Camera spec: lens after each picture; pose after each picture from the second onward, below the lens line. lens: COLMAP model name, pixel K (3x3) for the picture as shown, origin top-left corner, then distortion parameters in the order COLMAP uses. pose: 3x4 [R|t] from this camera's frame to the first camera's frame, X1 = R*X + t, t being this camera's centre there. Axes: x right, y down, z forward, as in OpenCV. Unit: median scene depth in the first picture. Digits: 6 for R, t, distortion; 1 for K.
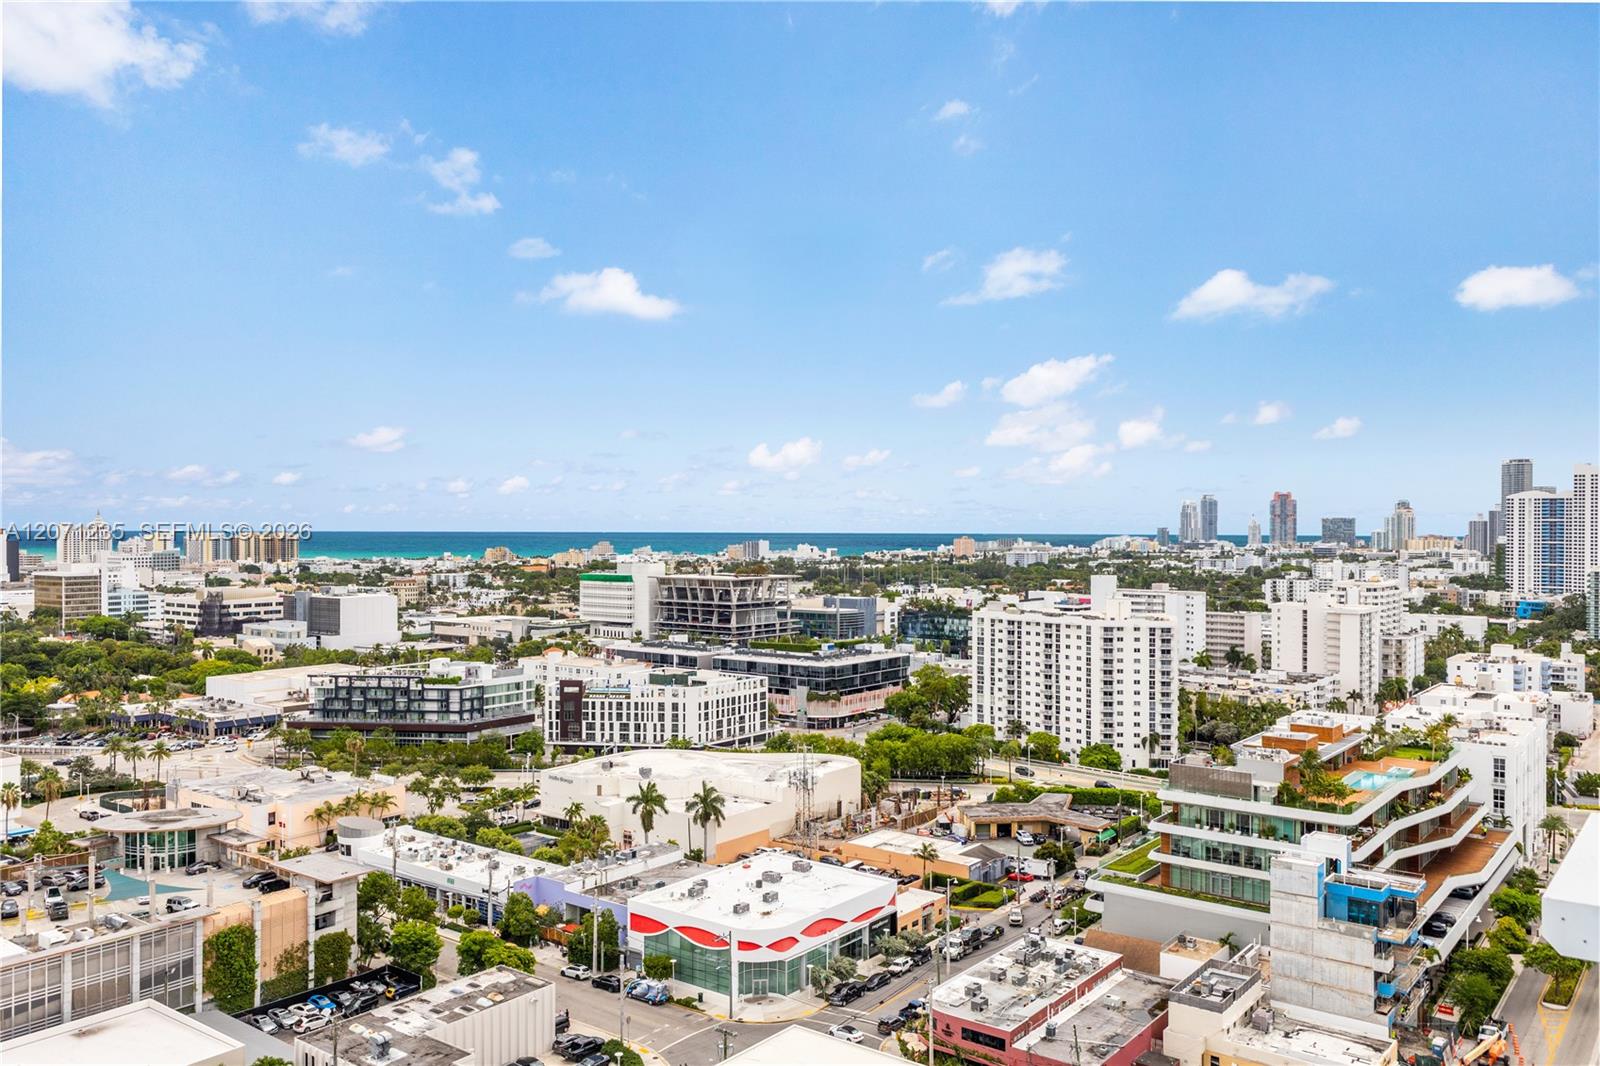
lens RADIAL K [[1250.7, 0, 807.0], [0, 1250.7, 528.8], [0, 0, 1]] dist [0.017196, -0.015103]
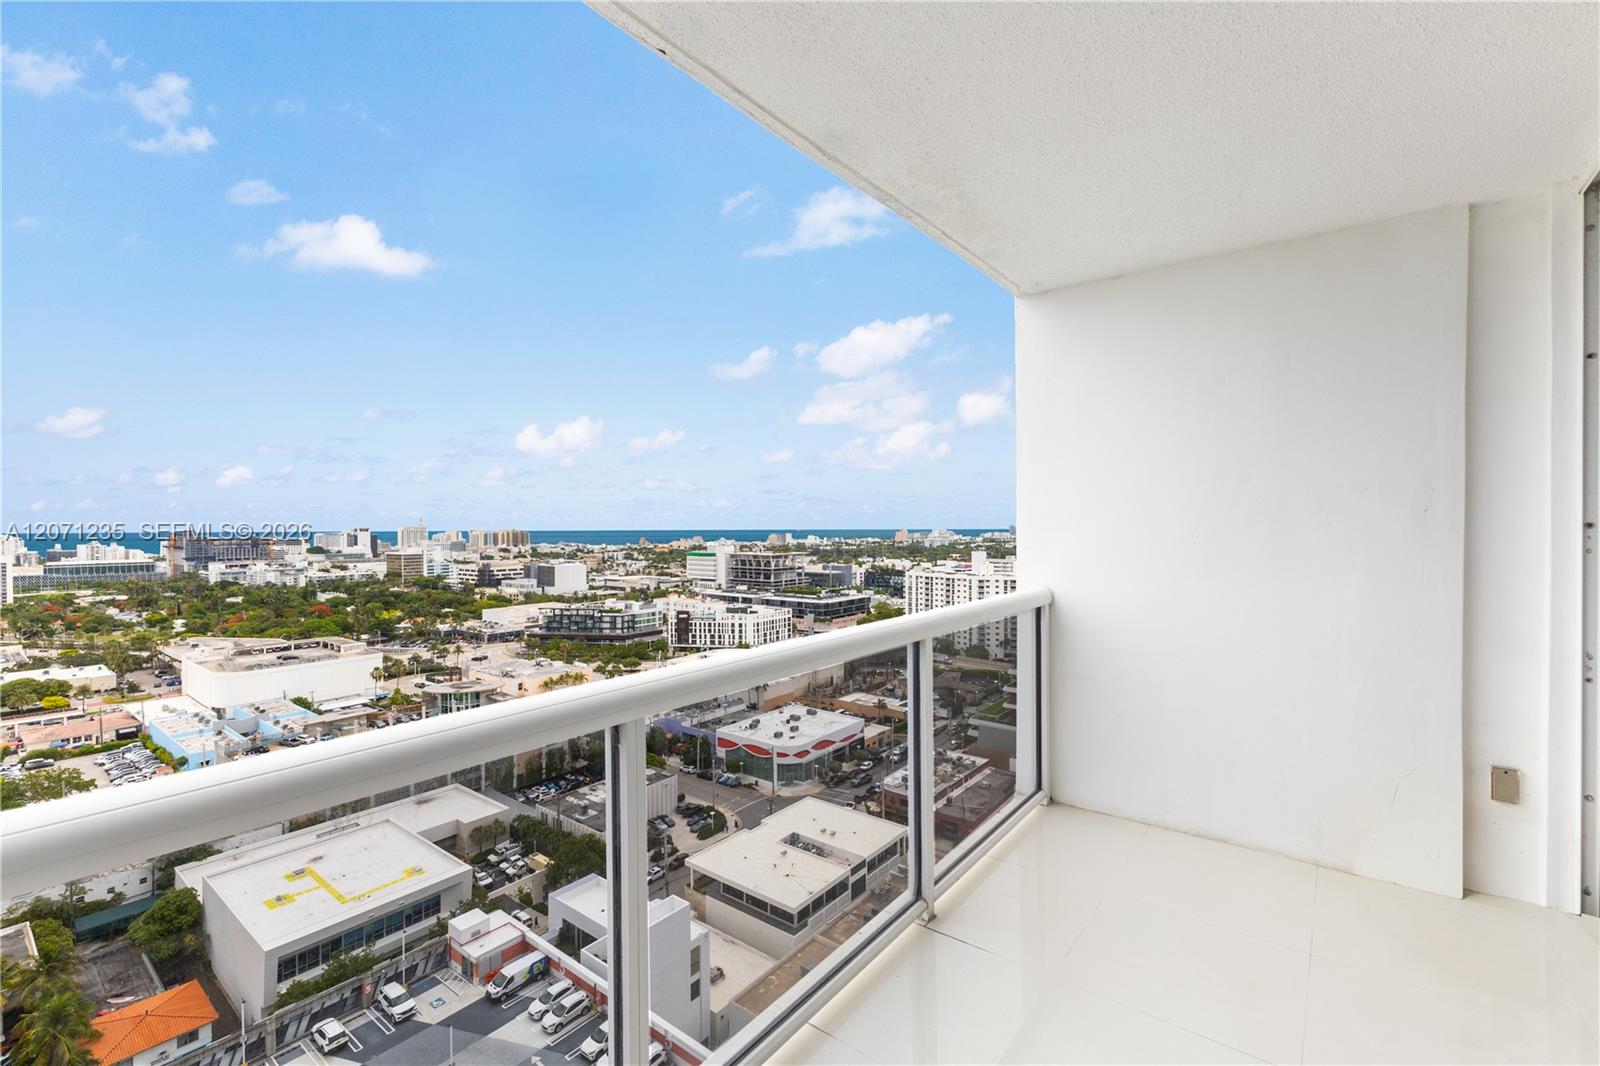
lens RADIAL K [[673.9, 0, 798.3], [0, 673.9, 534.1], [0, 0, 1]] dist [0.000933, -0.000334]
pose [[0.999569, -0.004180, -0.029054, 0.156191], [0.004483, 0.999936, 0.010398, 0.002149], [0.029009, -0.010524, 0.999524, 0.551021]]
